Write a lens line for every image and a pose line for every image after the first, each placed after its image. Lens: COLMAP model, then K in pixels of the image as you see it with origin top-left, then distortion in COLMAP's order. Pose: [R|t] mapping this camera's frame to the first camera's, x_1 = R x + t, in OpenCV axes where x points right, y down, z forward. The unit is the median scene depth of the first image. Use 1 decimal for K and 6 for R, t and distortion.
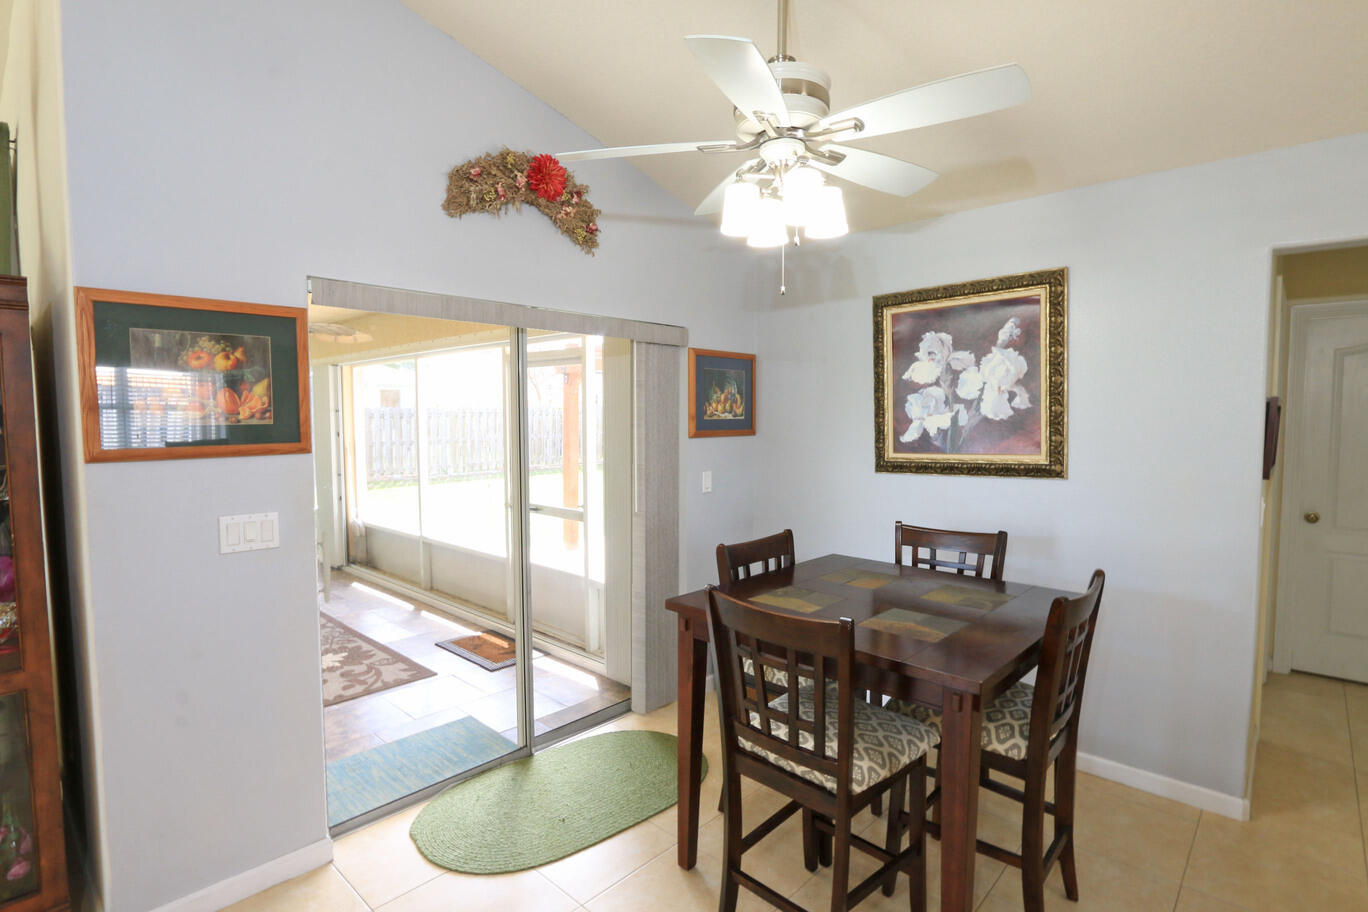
lens RADIAL K [[681.6, 0, 693.0], [0, 681.6, 460.9], [0, 0, 1]] dist [-0.020866, 0.001176]
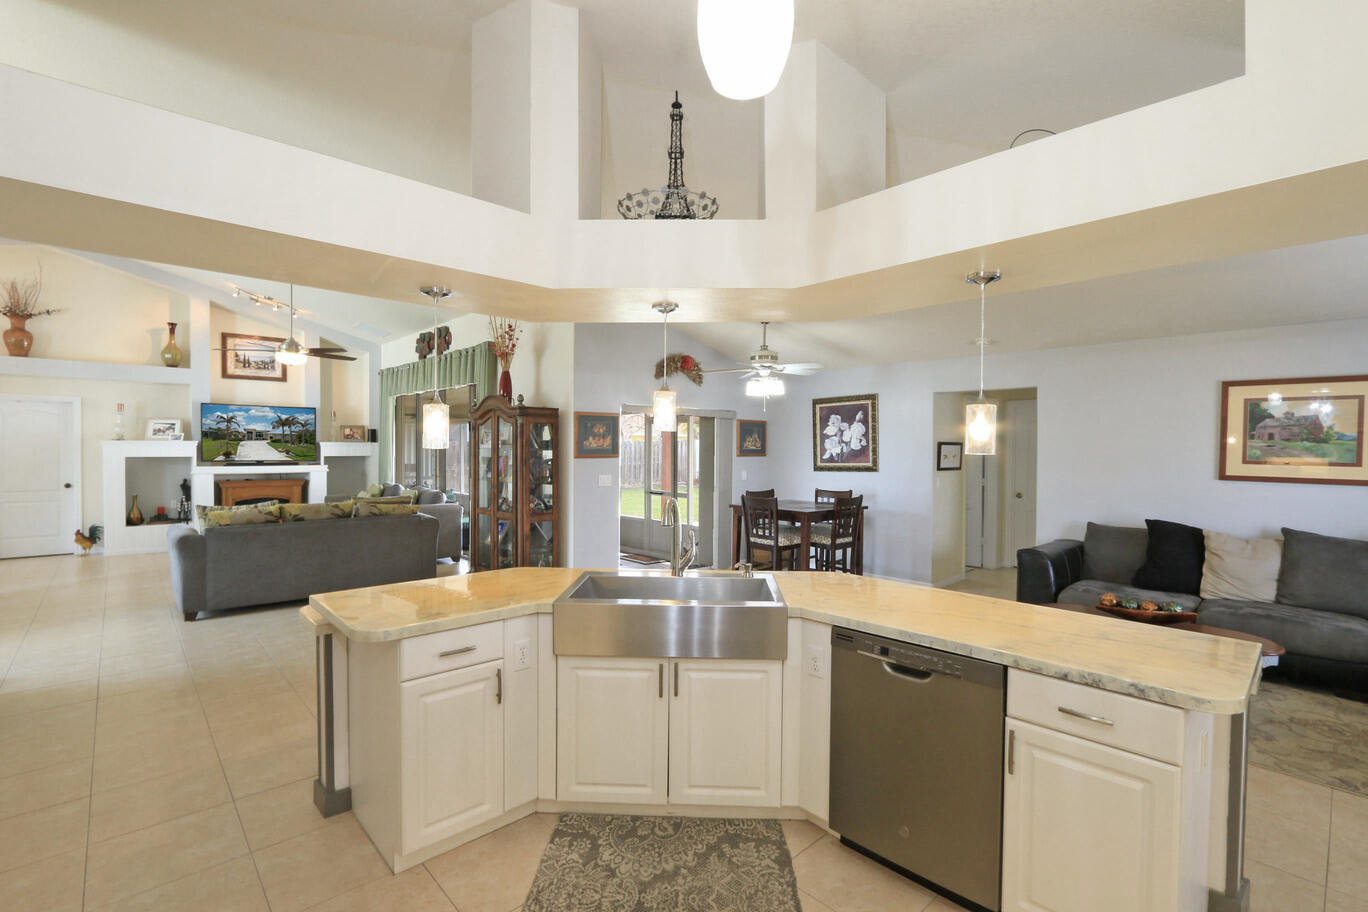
lens RADIAL K [[623.1, 0, 688.5], [0, 623.1, 462.0], [0, 0, 1]] dist [-0.022000, 0.004416]
pose [[0.996569, 0.009677, -0.082203, 0.006937], [-0.013356, 0.998928, -0.044333, 0.096674], [0.081686, 0.045278, 0.995629, -1.364320]]
